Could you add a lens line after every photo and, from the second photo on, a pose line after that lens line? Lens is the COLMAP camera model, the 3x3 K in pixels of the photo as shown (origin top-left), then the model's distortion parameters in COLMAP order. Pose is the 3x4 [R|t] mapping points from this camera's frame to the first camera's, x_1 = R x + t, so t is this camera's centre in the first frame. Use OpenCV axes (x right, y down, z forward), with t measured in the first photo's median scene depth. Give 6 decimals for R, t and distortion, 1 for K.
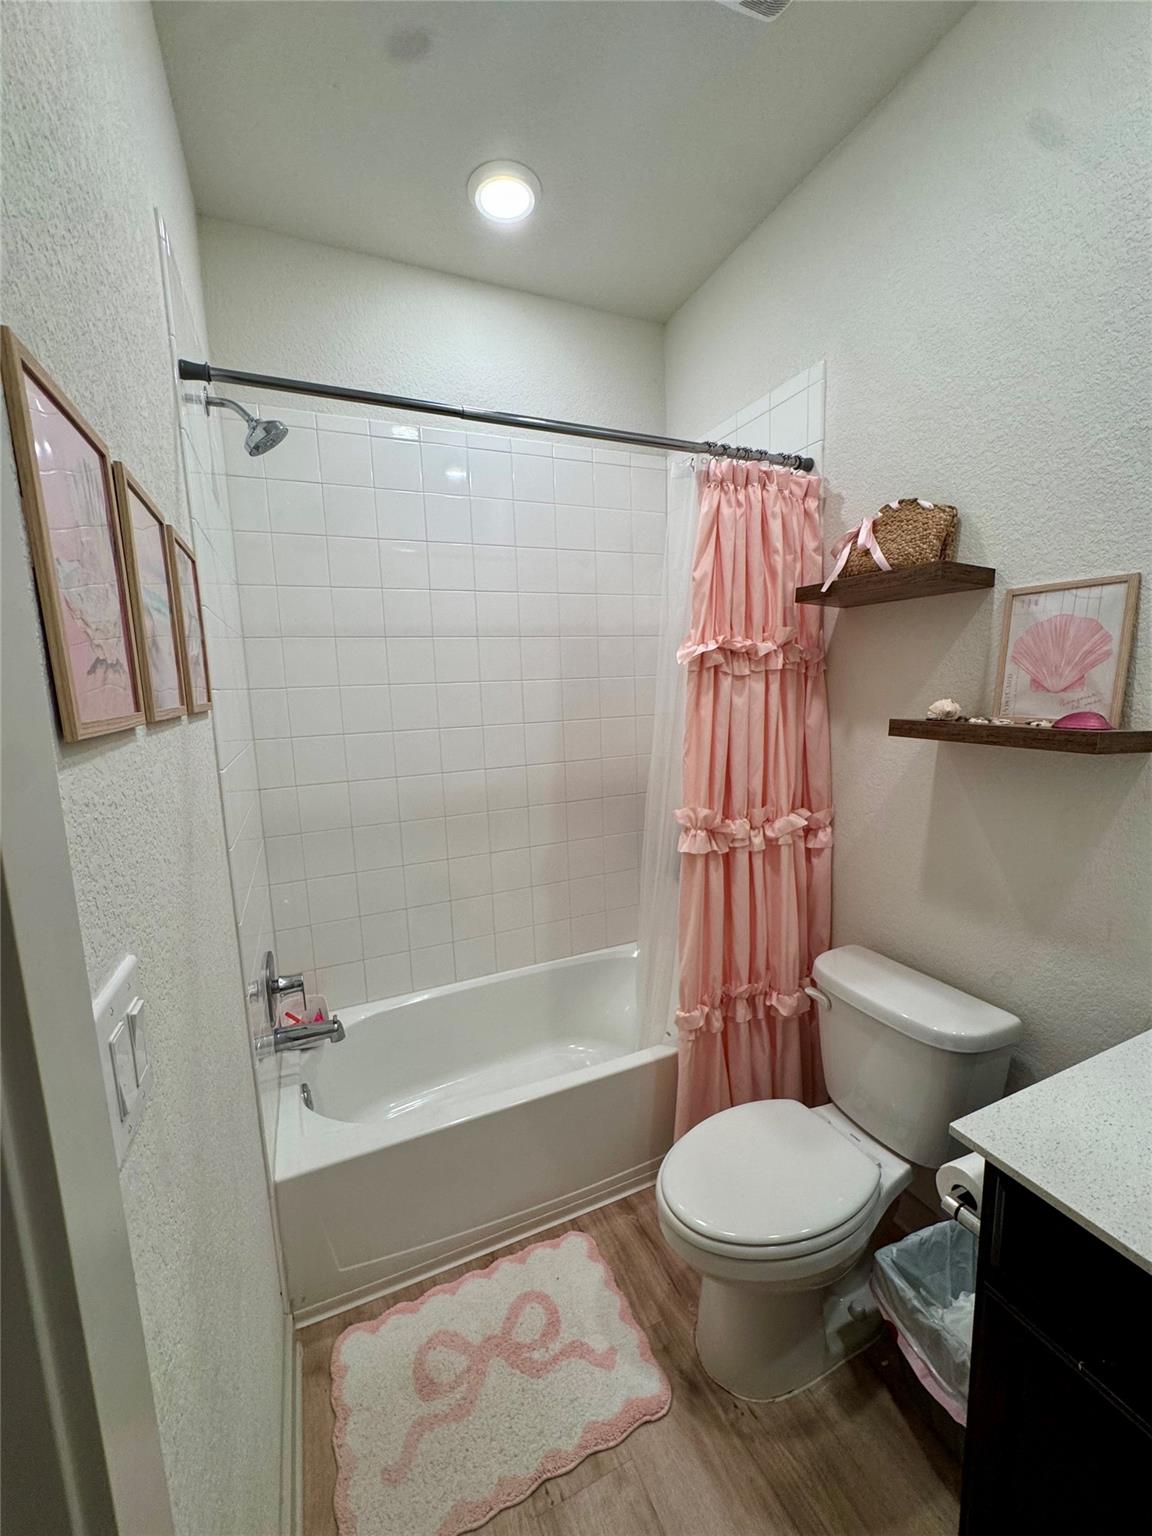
lens RADIAL K [[622.8, 0, 576.0], [0, 622.8, 768.0], [0, 0, 1]] dist [-0.001075, -0.000119]
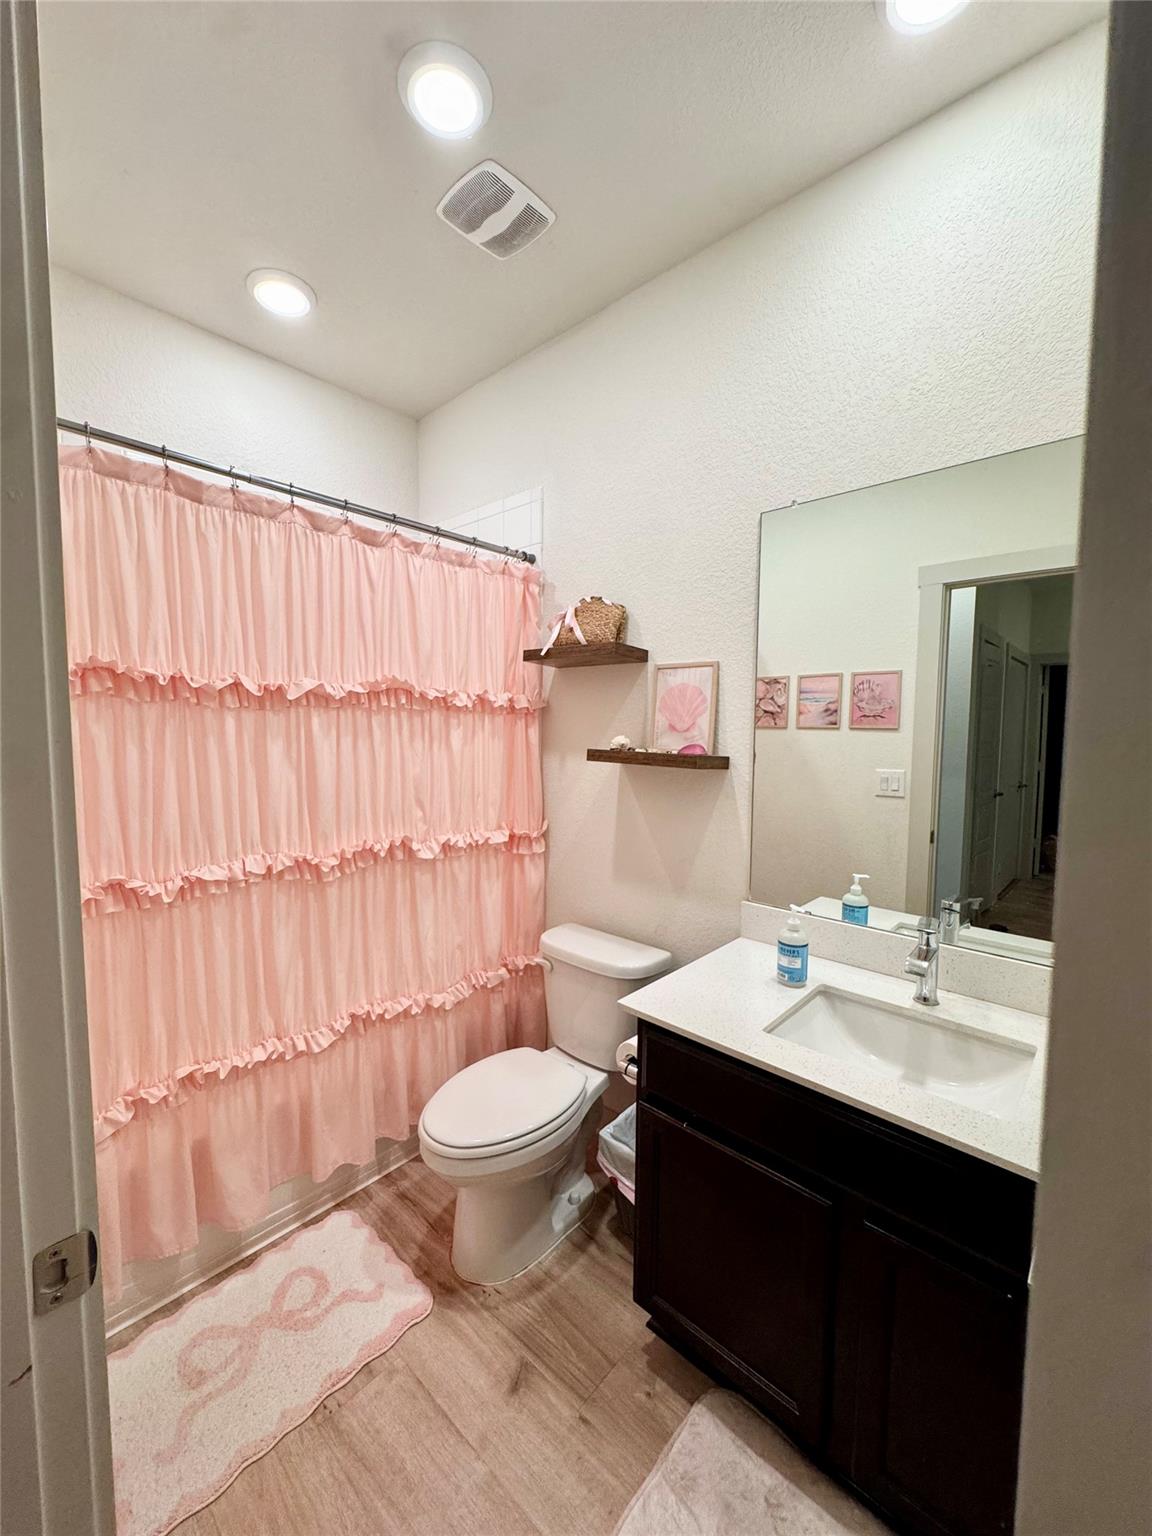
lens RADIAL K [[622.8, 0, 576.0], [0, 622.8, 768.0], [0, 0, 1]] dist [-0.001075, -0.000119]
pose [[0.917771, 0.010215, 0.396978, -0.075466], [0.017393, 0.997676, -0.065883, 0.055939], [-0.396729, 0.067371, 0.915460, -0.268441]]
